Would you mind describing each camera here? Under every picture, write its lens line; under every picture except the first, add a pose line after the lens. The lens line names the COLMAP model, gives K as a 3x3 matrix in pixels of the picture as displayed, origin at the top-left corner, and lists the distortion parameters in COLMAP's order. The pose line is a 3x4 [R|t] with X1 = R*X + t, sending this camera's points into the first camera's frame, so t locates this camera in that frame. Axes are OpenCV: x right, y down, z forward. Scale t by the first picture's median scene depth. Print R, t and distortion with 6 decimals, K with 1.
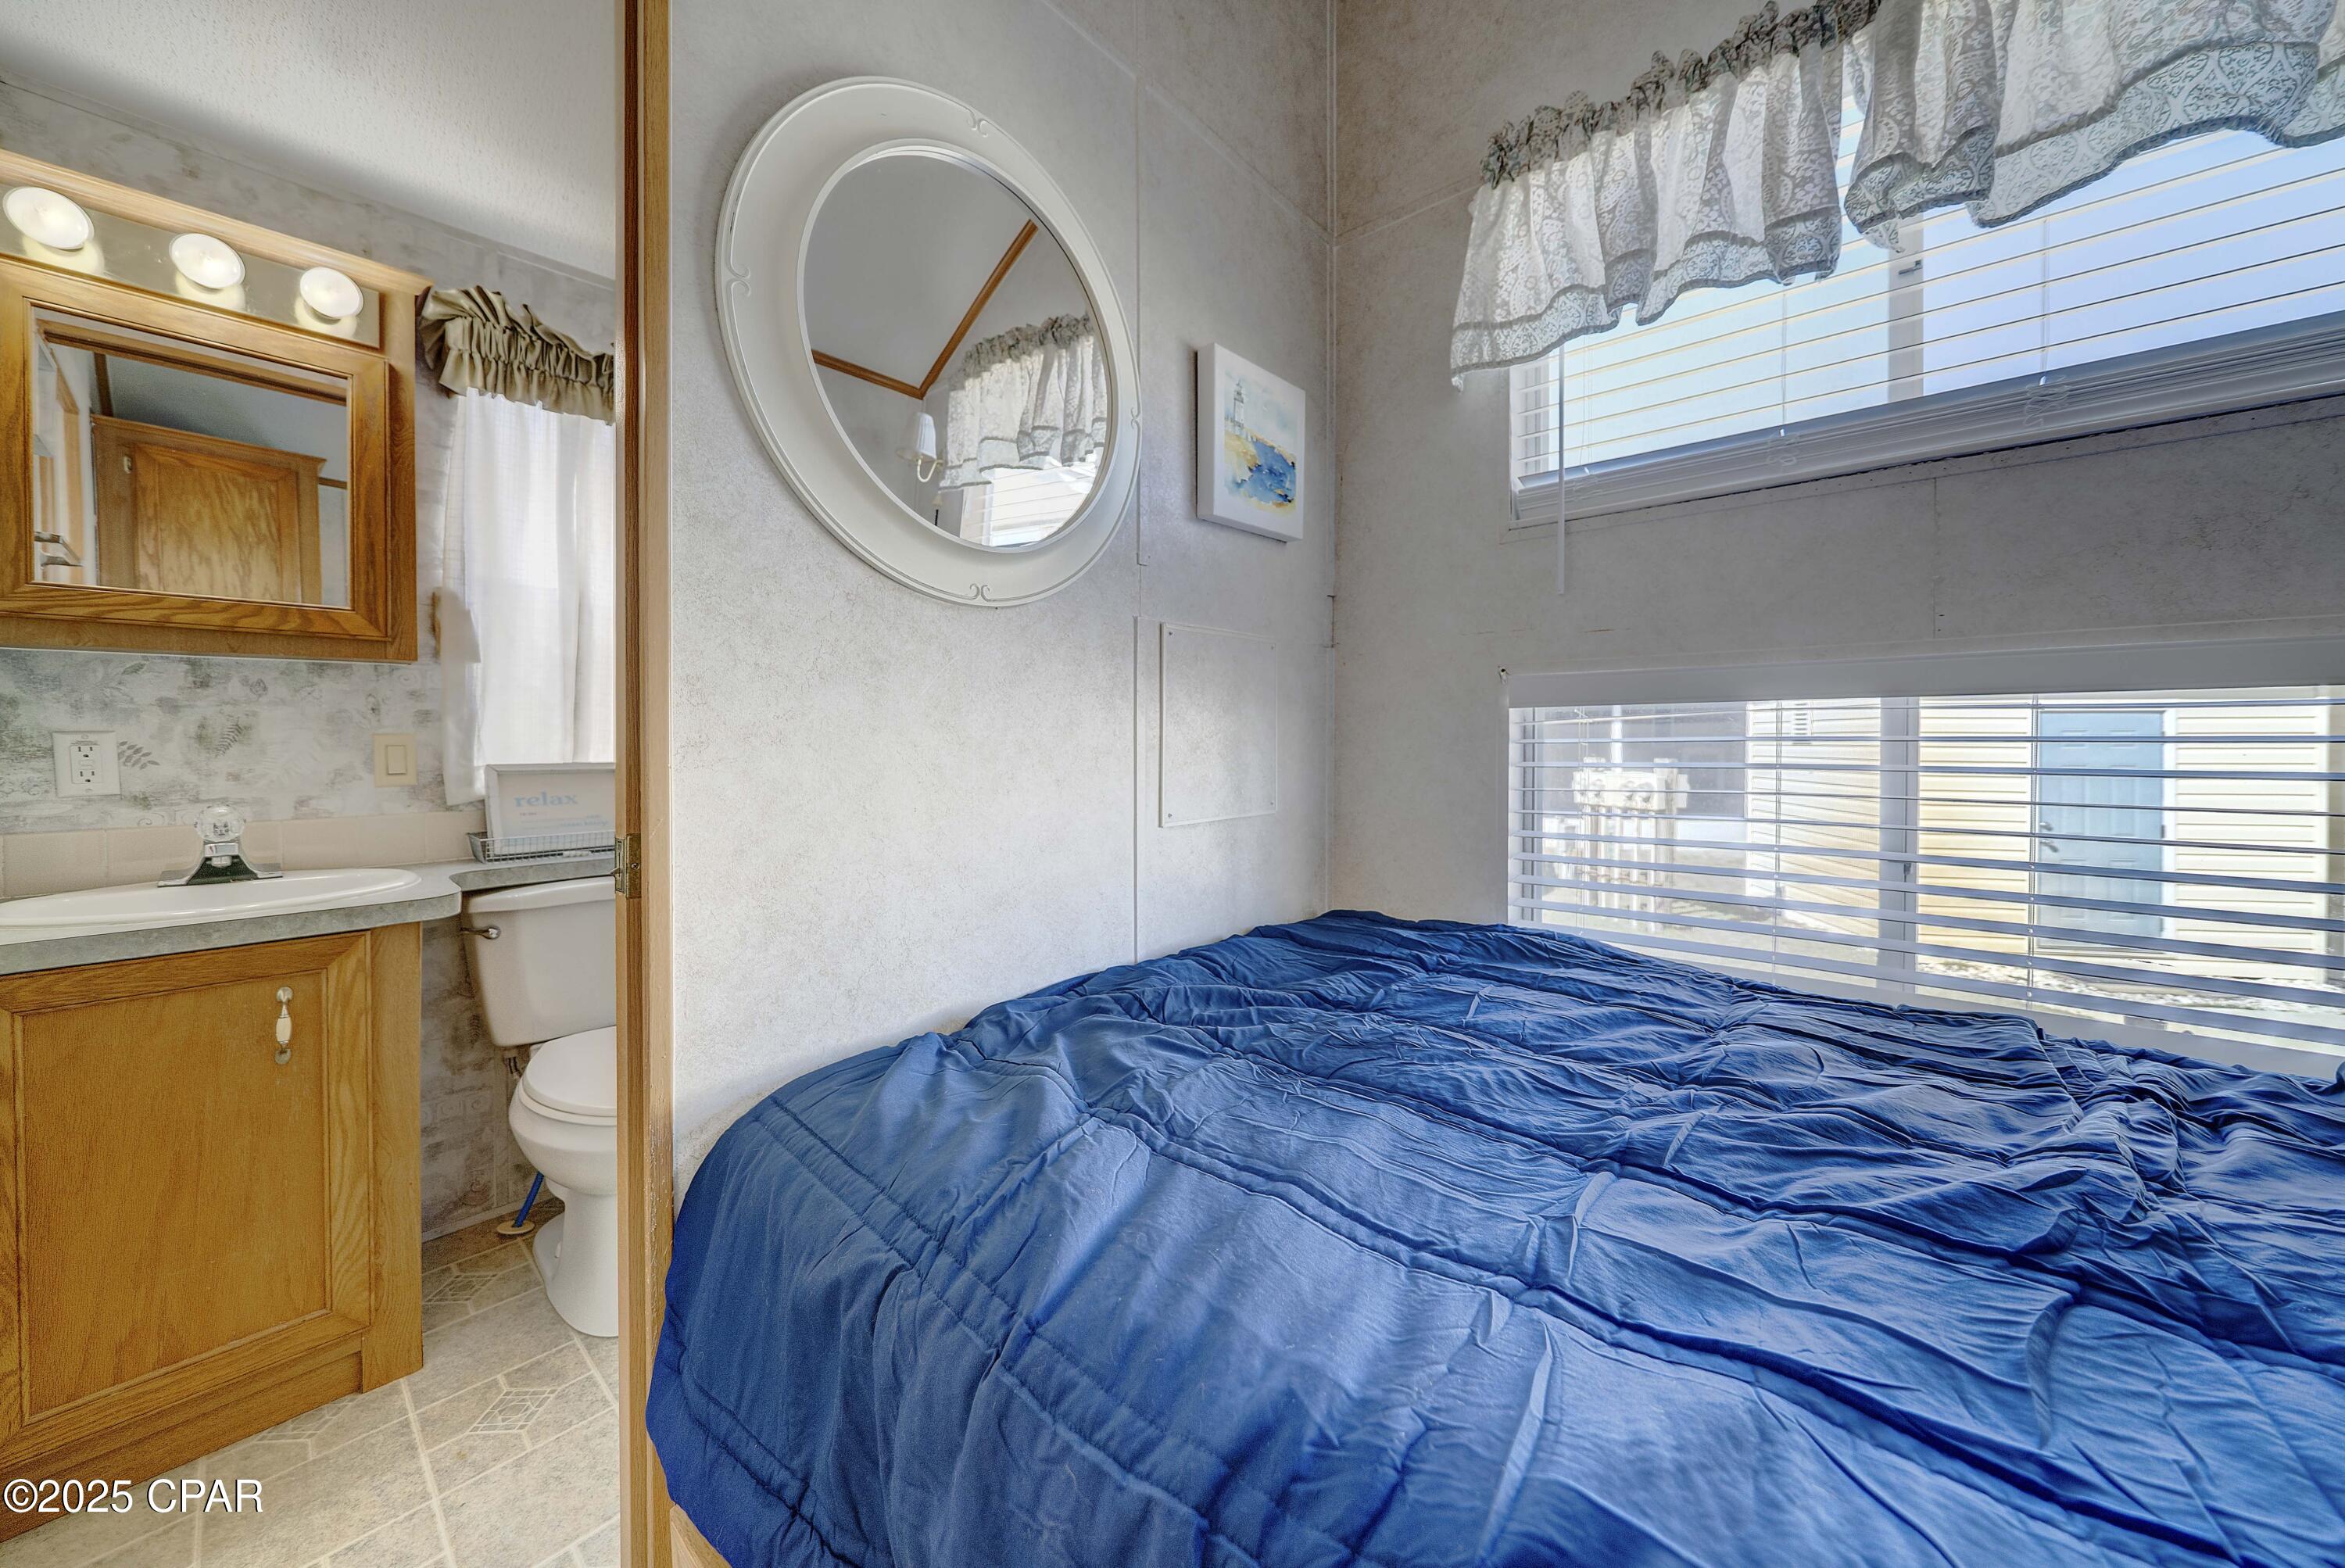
lens RADIAL K [[815.1, 0, 1159.5], [0, 815.1, 717.6], [0, 0, 1]] dist [-0.003572, -0.000319]
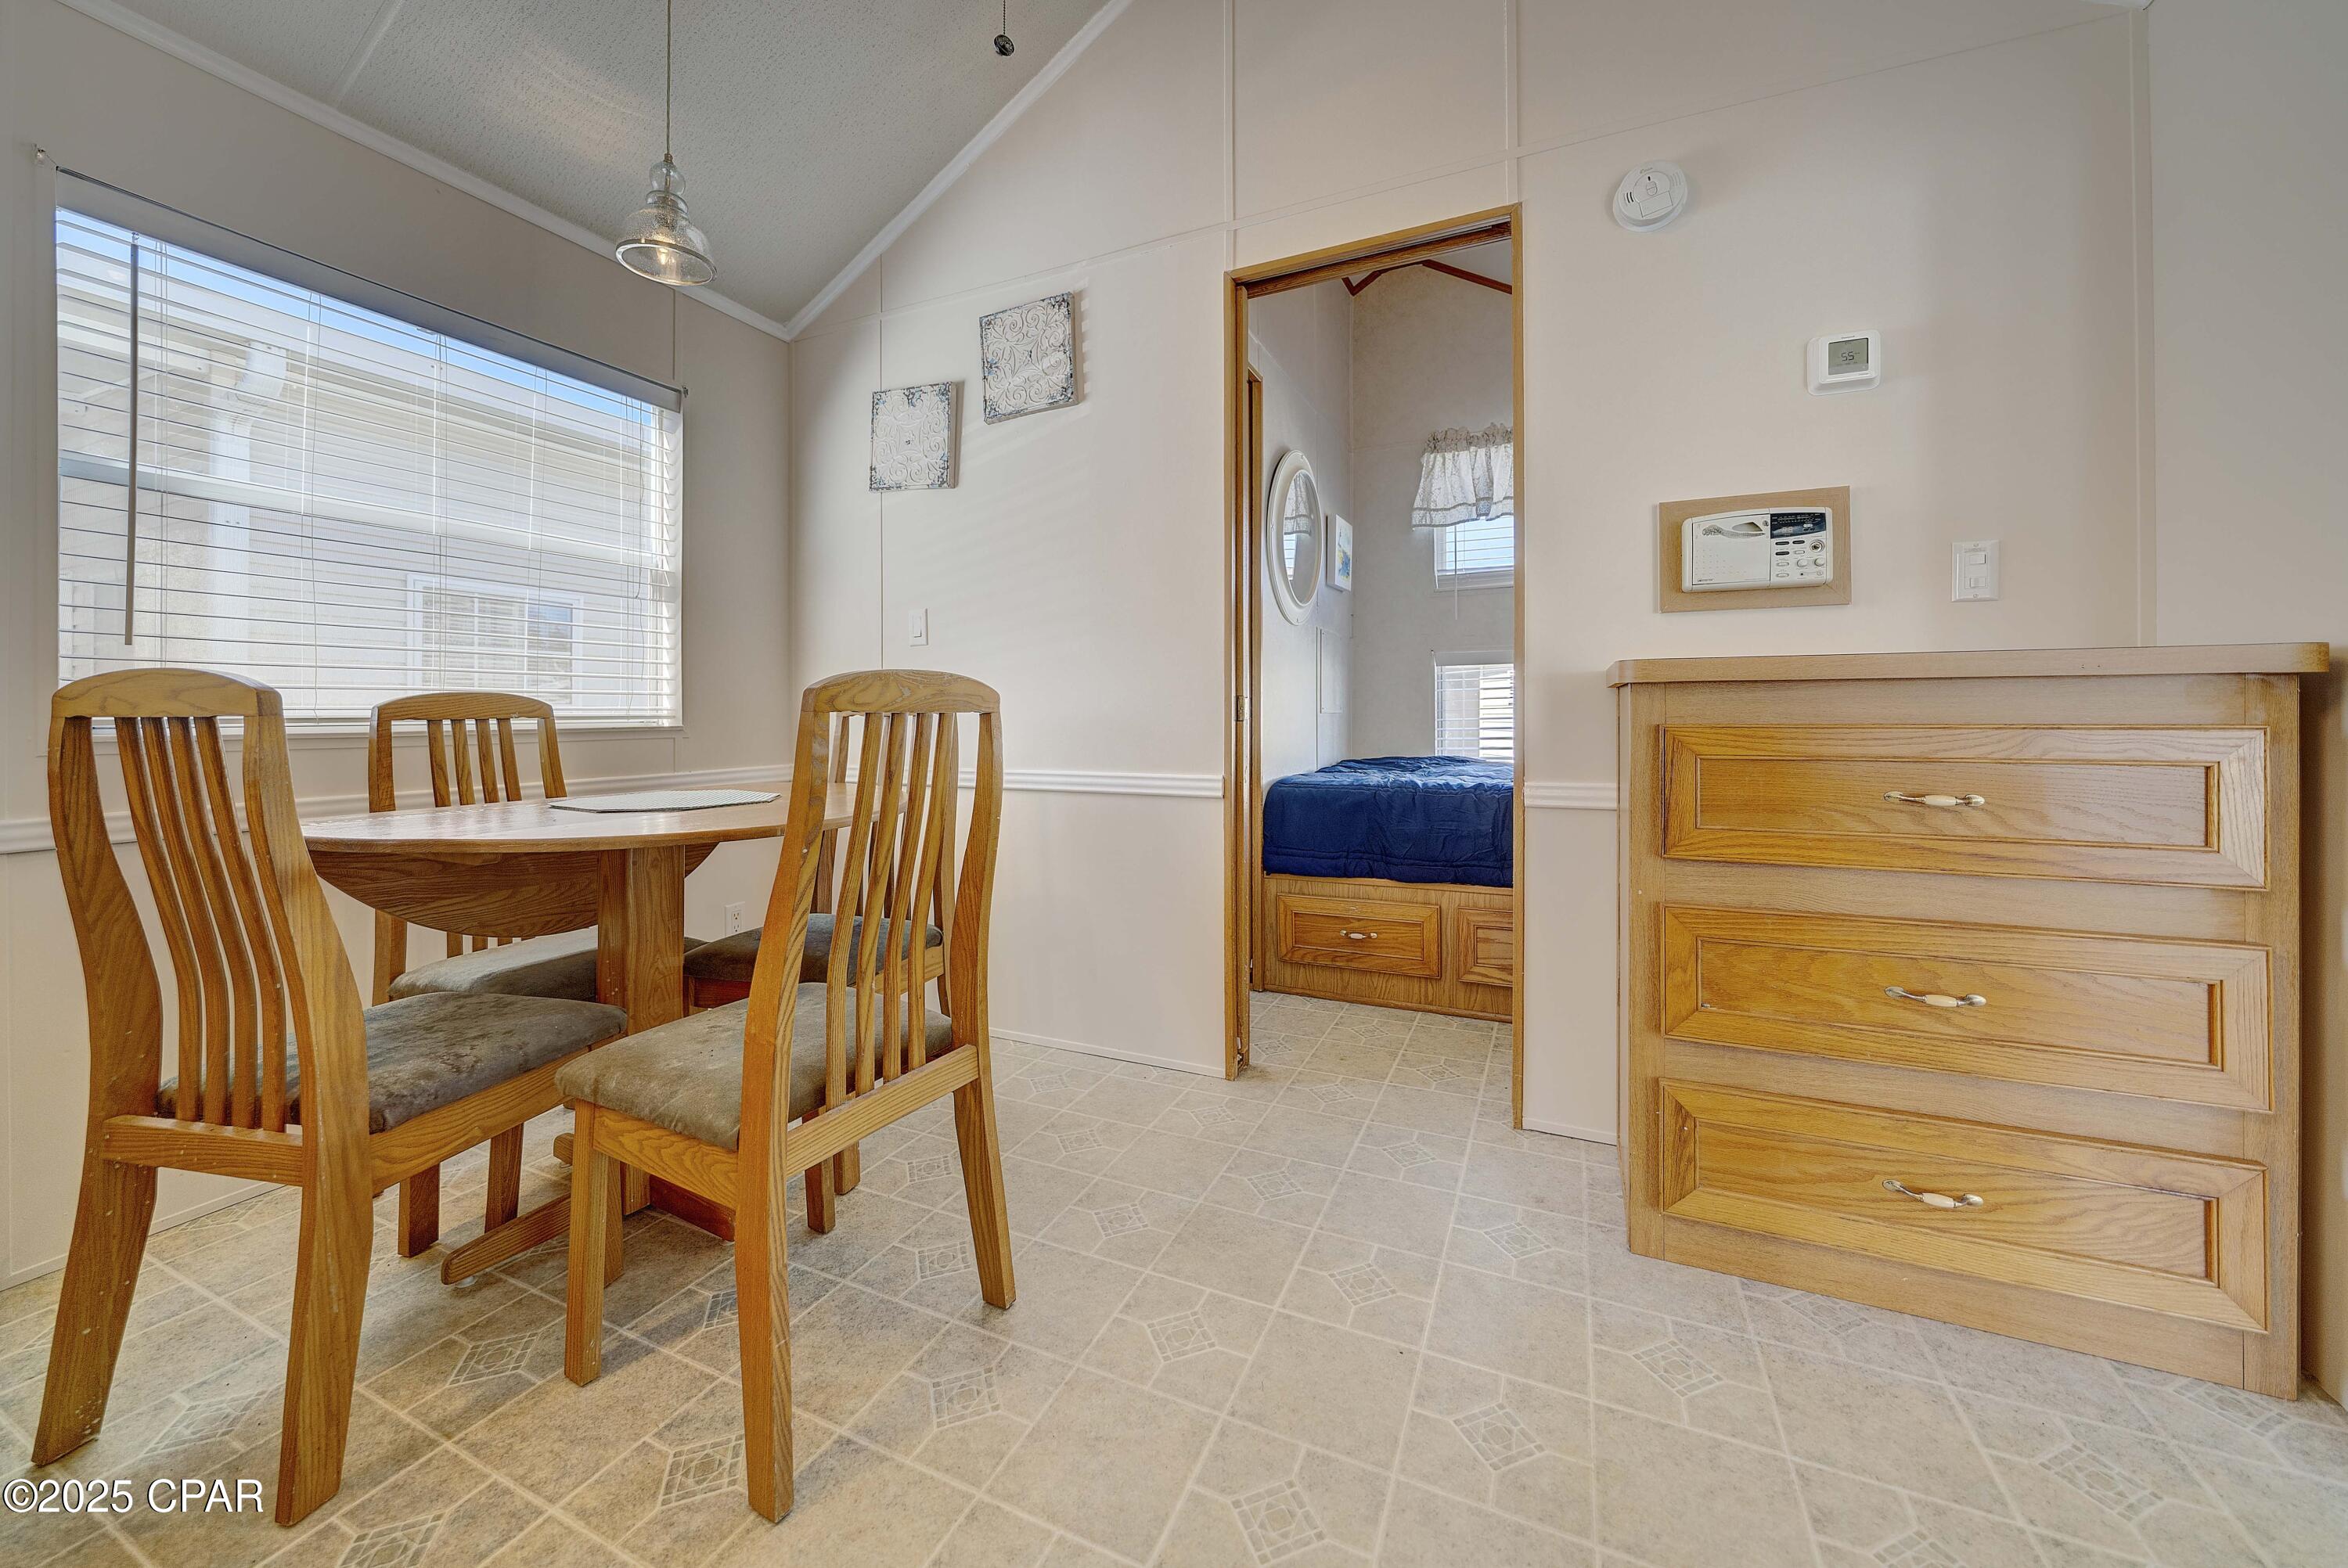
lens RADIAL K [[862.4, 0, 1146.3], [0, 862.4, 710.3], [0, 0, 1]] dist [-0.000314, -0.002884]
pose [[0.960446, 0.000995, 0.278464, -1.171464], [-0.000299, 0.999997, -0.002544, 0.134806], [-0.278465, 0.002360, 0.960443, -1.297762]]
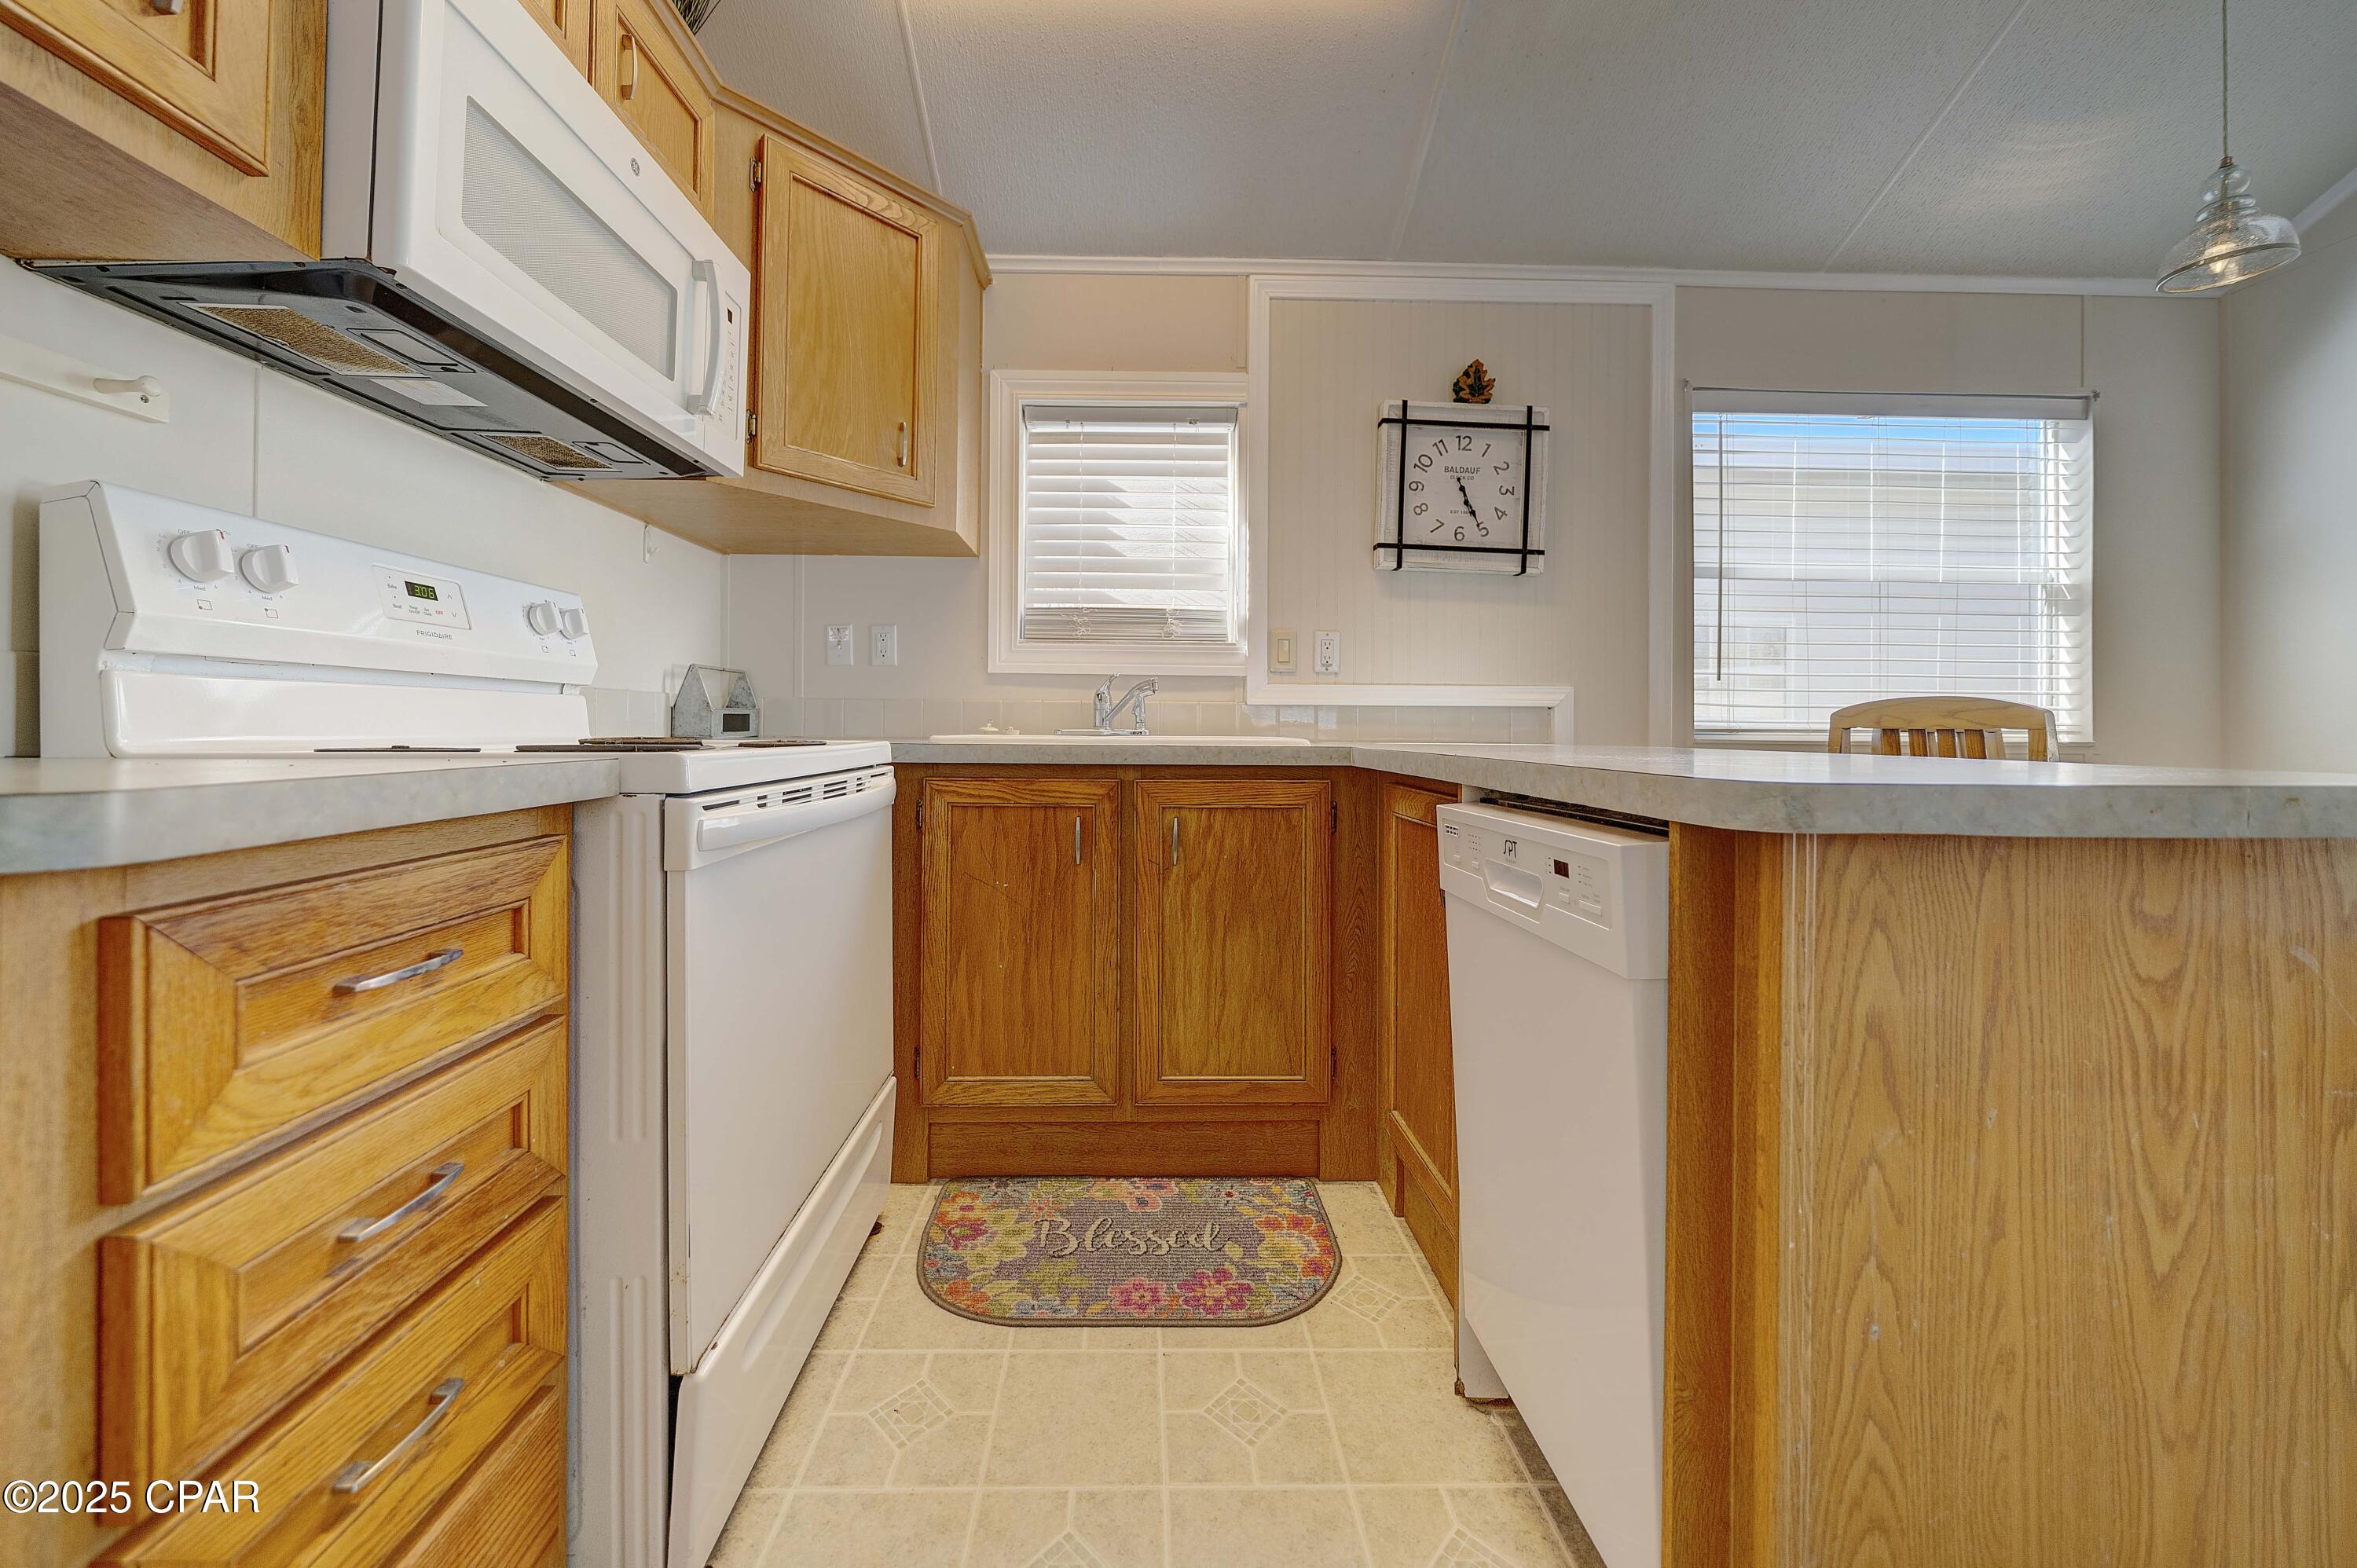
lens RADIAL K [[819.2, 0, 1165.4], [0, 819.2, 717.3], [0, 0, 1]] dist [-0.003572, -0.000319]
pose [[0.684945, 0.004624, -0.728580, -1.641902], [-0.009696, 0.999949, -0.002770, 0.136308], [0.728530, 0.008961, 0.684955, -1.750473]]
